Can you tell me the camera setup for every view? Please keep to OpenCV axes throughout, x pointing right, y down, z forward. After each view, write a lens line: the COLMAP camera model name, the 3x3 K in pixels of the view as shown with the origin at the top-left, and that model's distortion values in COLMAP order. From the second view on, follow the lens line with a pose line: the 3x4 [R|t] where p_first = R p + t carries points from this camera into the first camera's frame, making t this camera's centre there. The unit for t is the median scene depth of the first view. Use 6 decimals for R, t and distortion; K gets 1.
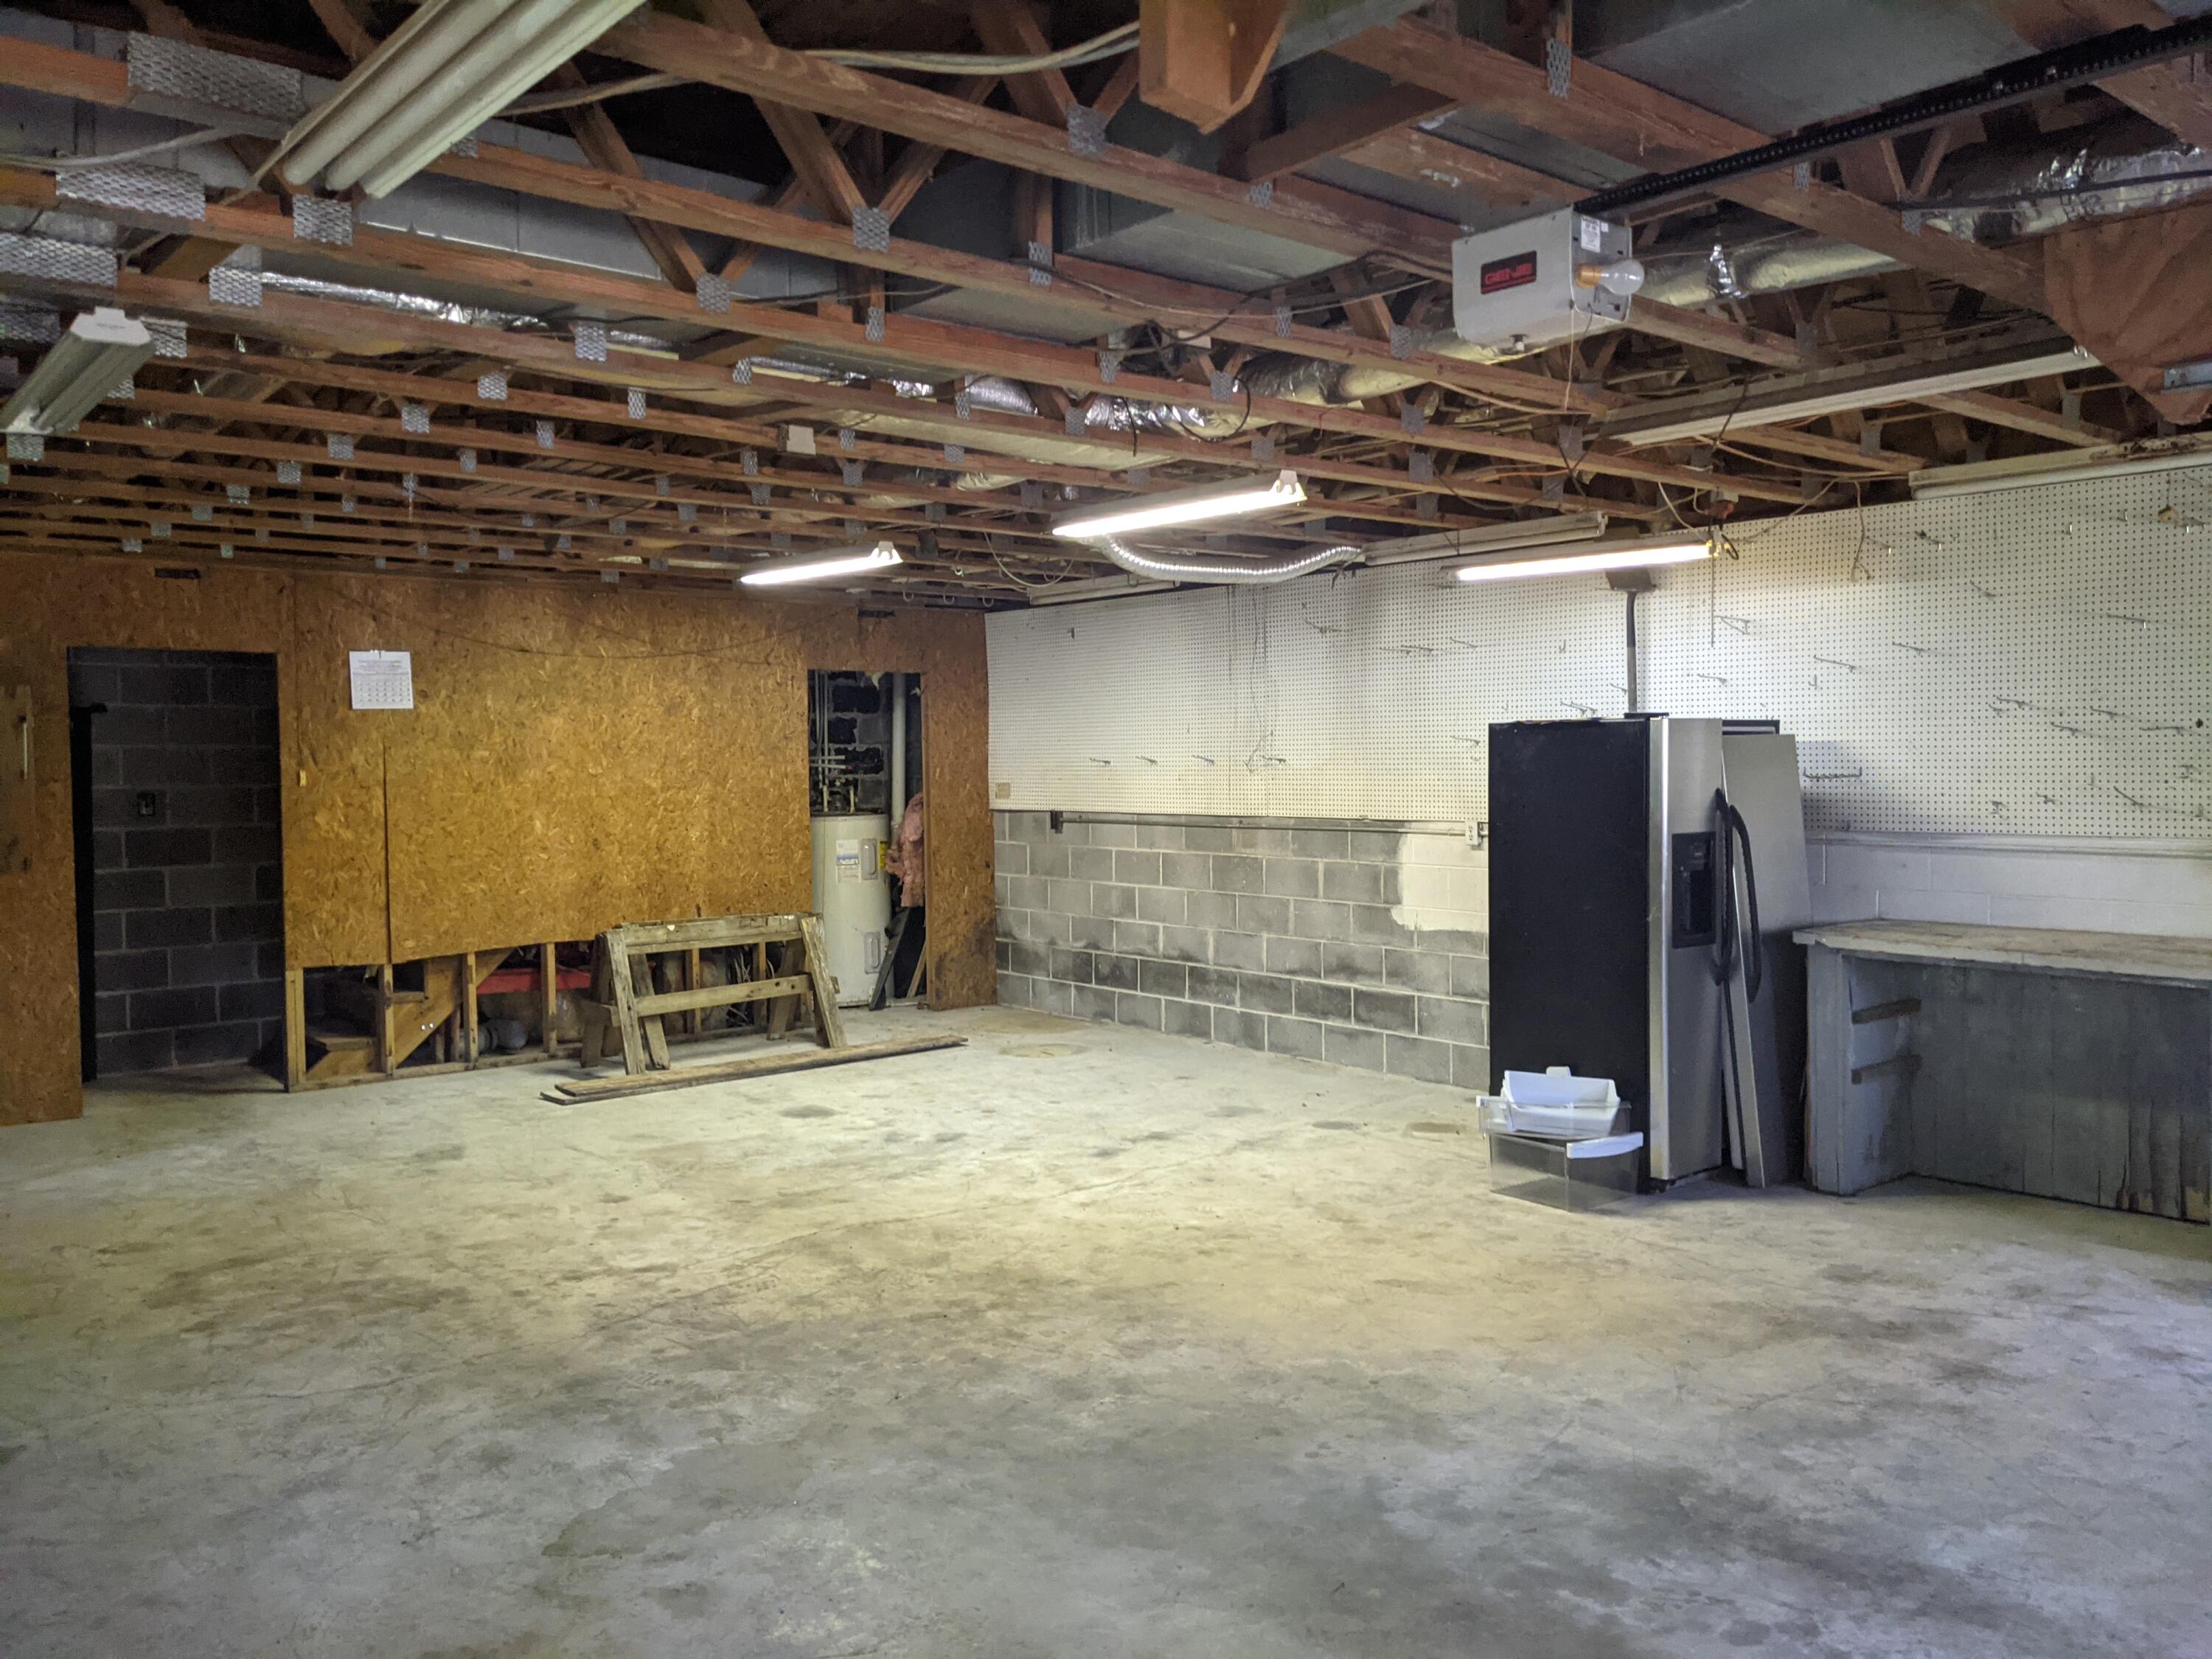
lens RADIAL K [[1734.8, 0, 1101.2], [0, 1734.8, 847.5], [0, 0, 1]] dist [0.058444, -0.099436]
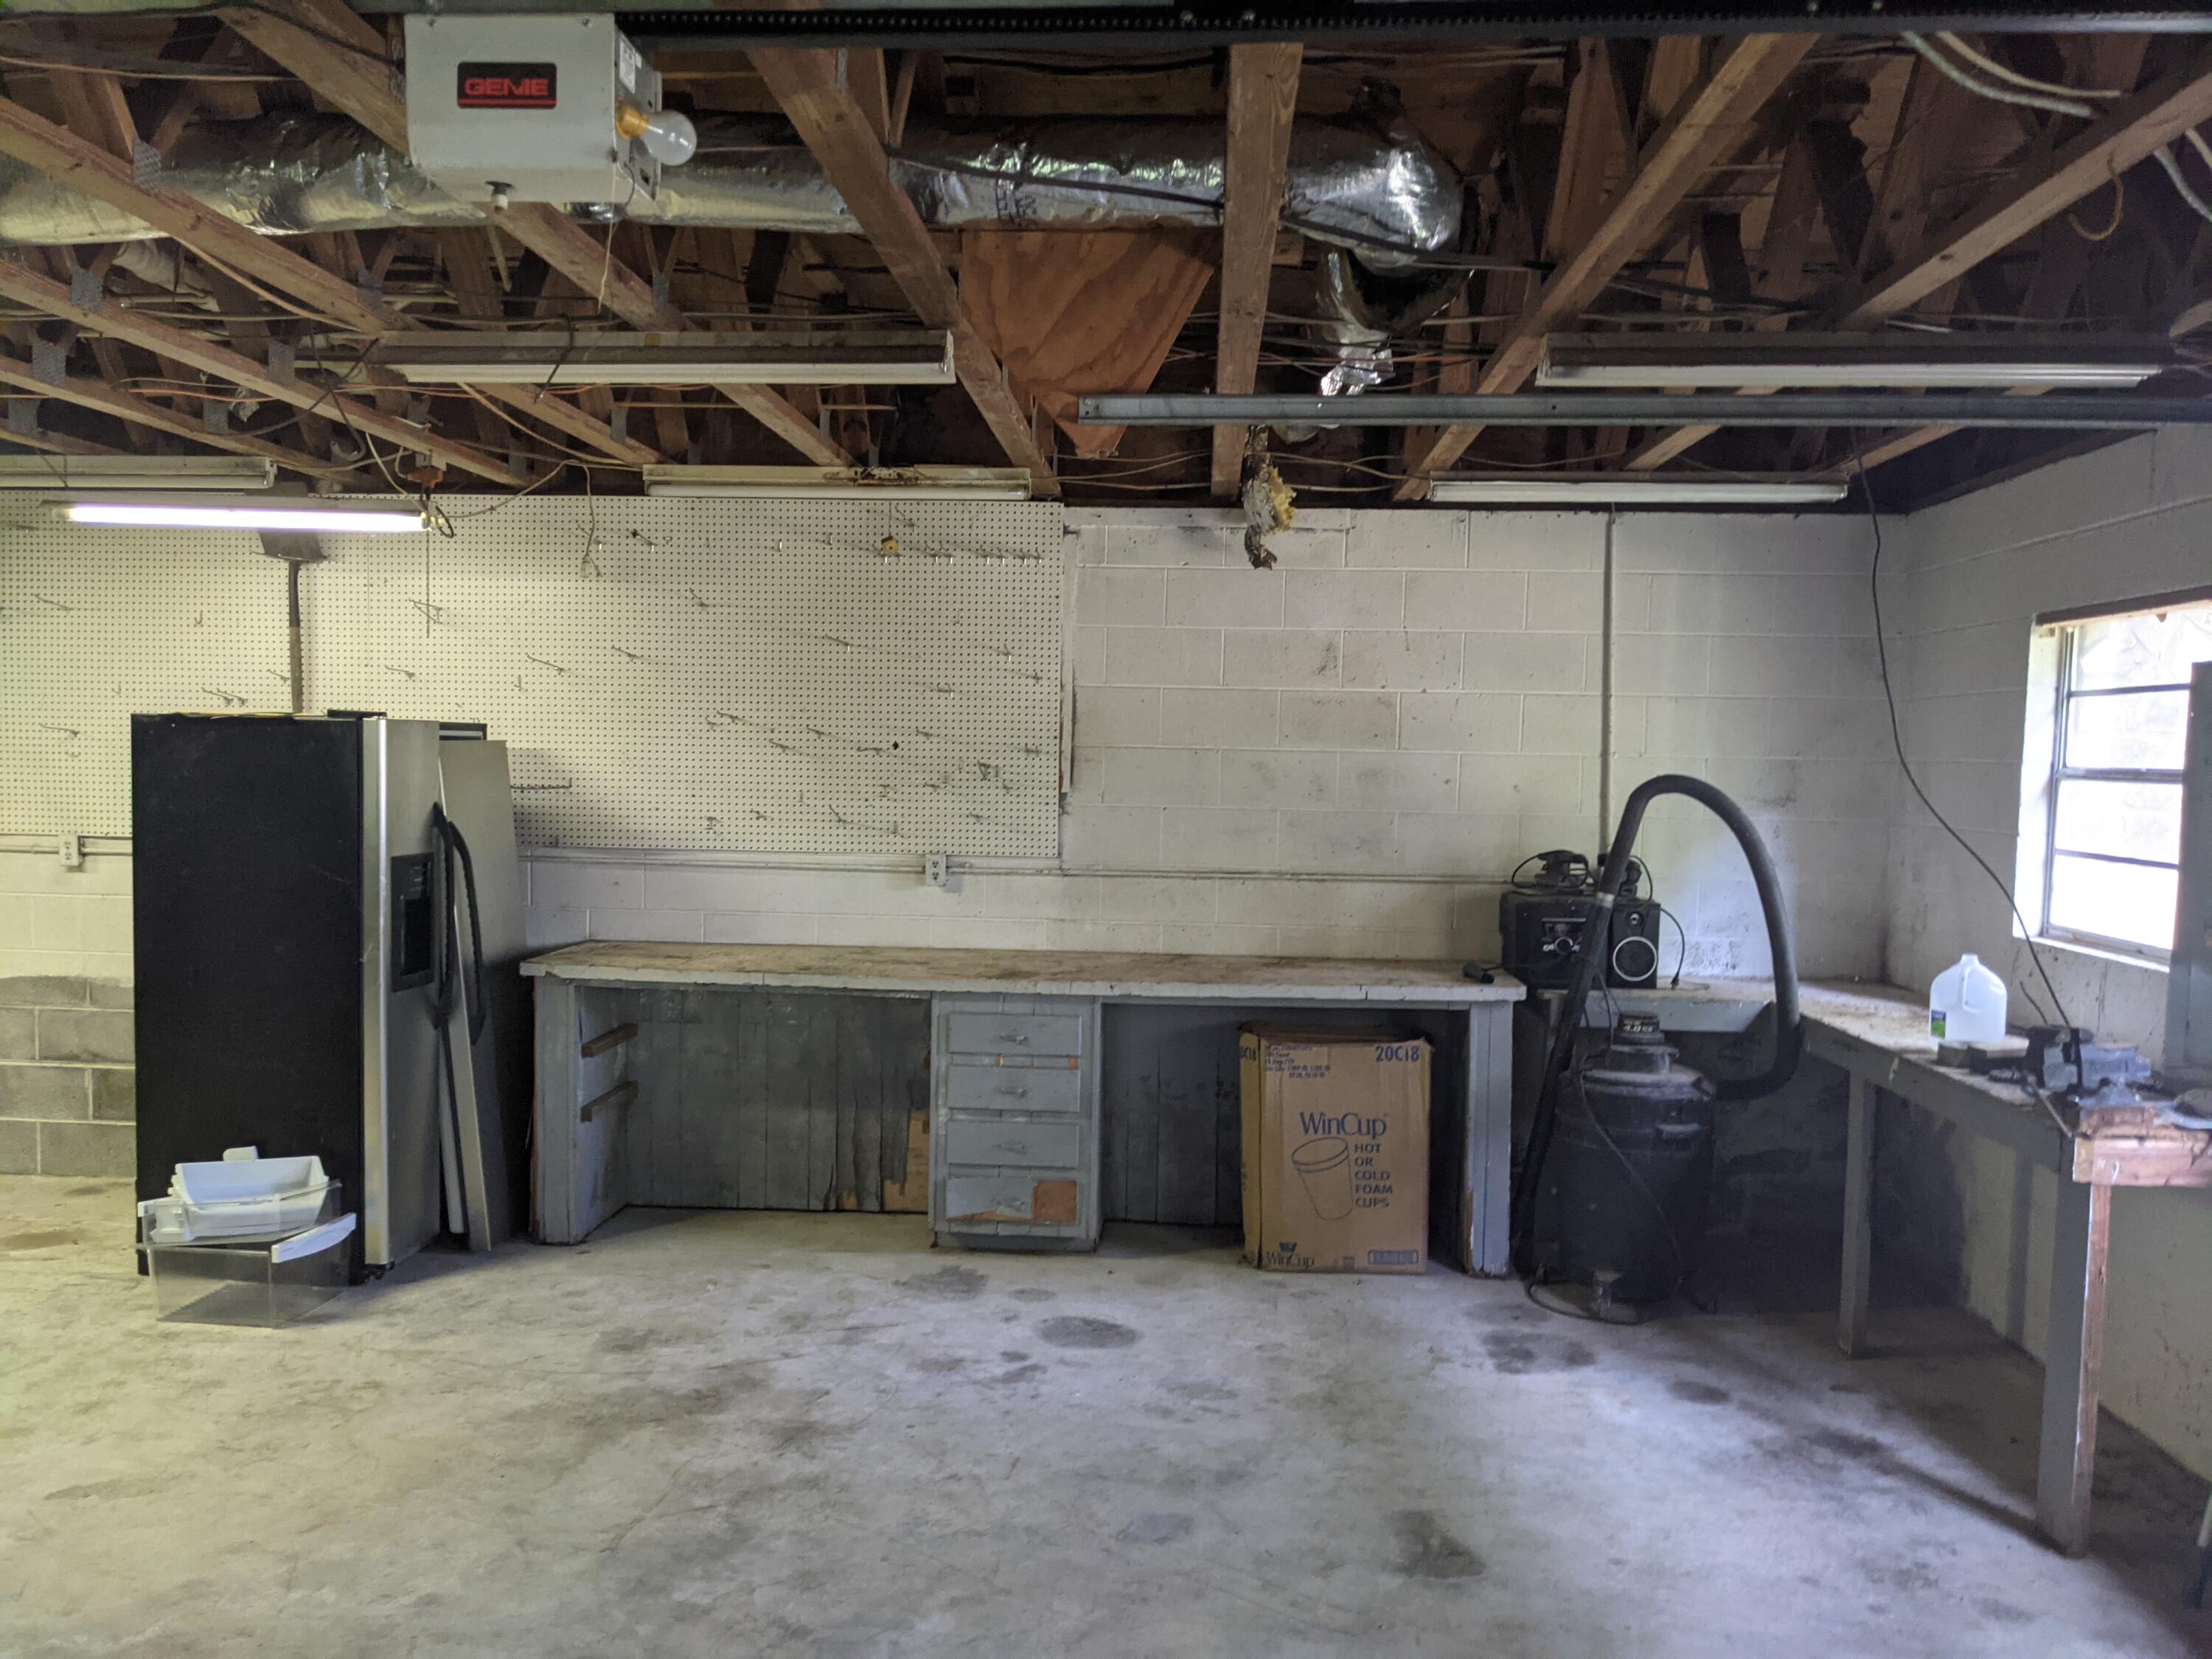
lens RADIAL K [[1734.8, 0, 1076.8], [0, 1734.8, 880.9], [0, 0, 1]] dist [0.058444, -0.099436]
pose [[0.688164, -0.030774, 0.724902, -0.058506], [0.010266, 0.999413, 0.032683, -0.021293], [-0.725483, -0.015050, 0.688076, 0.188971]]
